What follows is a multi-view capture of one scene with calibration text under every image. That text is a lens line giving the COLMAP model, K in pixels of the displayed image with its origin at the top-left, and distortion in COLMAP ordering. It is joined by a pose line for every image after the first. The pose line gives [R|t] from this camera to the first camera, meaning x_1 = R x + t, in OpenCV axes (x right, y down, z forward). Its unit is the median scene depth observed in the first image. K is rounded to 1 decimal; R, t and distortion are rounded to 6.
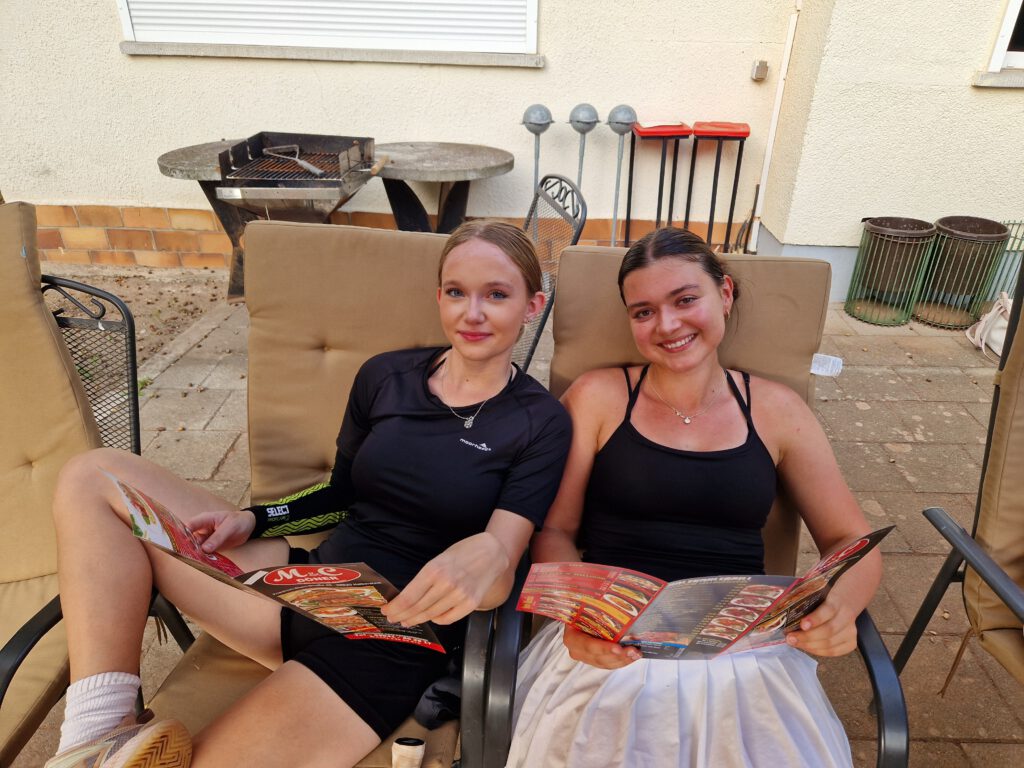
lens RADIAL K [[693.7, 0, 537.2], [0, 693.7, 382.4], [0, 0, 1]] dist [0.065797, -0.056376]
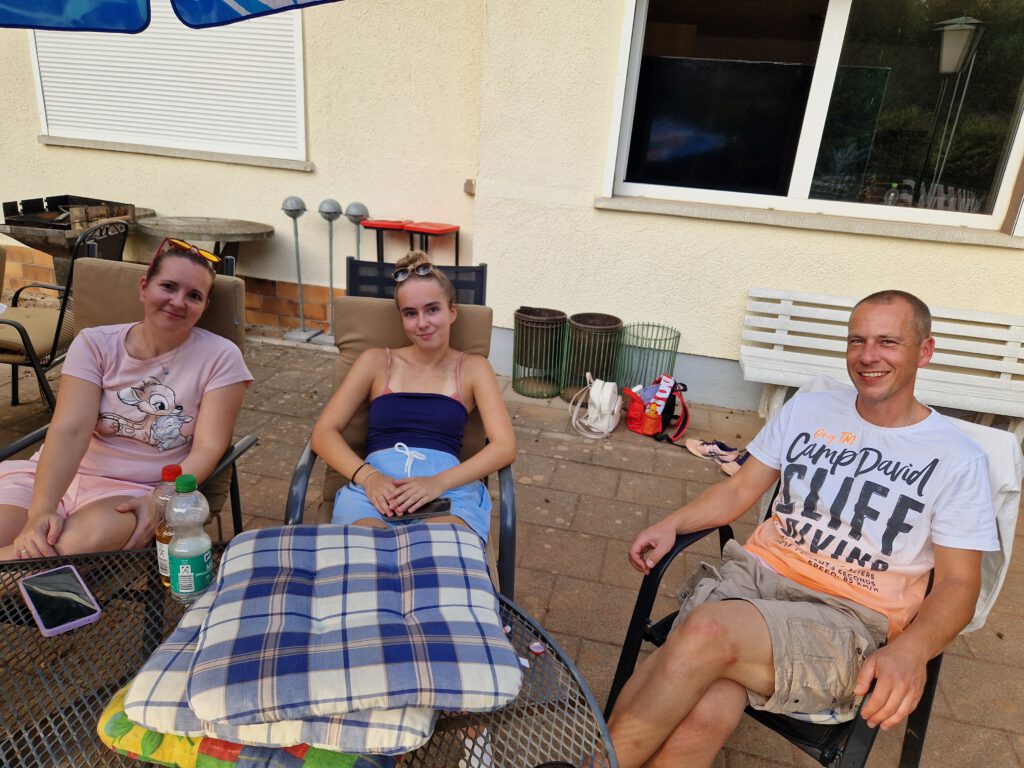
lens RADIAL K [[693.7, 0, 537.2], [0, 693.7, 382.4], [0, 0, 1]] dist [0.065797, -0.056376]
pose [[0.973210, 0.122517, -0.194558, 0.725452], [-0.154508, 0.975145, -0.158806, 0.075404], [0.170265, 0.184612, 0.967950, -0.117229]]
